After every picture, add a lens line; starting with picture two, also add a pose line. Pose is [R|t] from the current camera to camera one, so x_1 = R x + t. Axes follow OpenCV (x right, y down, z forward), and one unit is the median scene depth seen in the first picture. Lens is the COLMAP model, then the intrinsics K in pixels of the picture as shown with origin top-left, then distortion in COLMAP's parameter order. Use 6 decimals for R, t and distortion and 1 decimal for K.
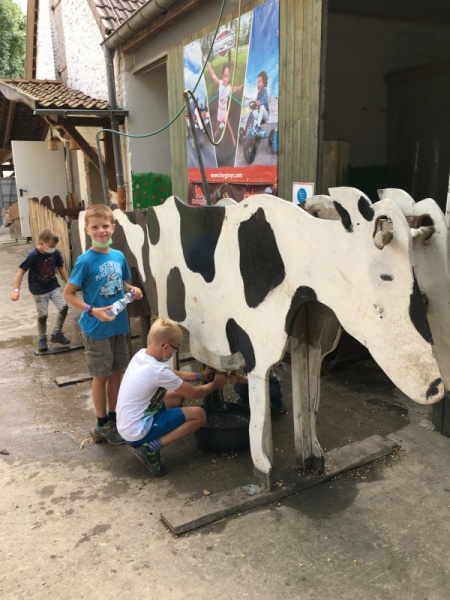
lens RADIAL K [[510.0, 0, 225.0], [0, 510.0, 300.0], [0, 0, 1]] dist [0.091299, -0.126559]
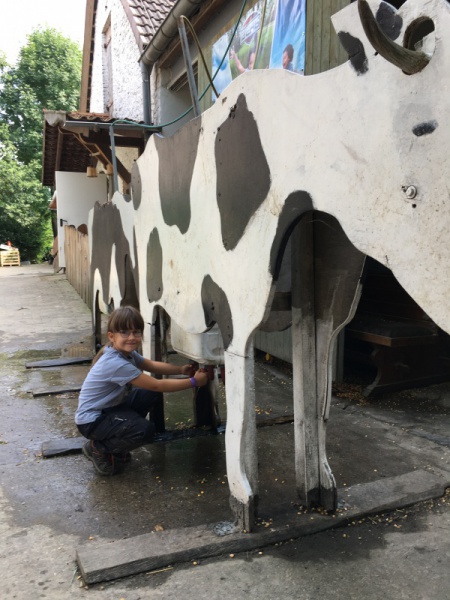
lens RADIAL K [[510.0, 0, 225.0], [0, 510.0, 300.0], [0, 0, 1]] dist [0.091299, -0.126559]
pose [[0.993791, 0.036884, -0.104971, 0.109669], [-0.048710, 0.992466, -0.112423, 0.144313], [0.100033, 0.116838, 0.988100, 0.293569]]
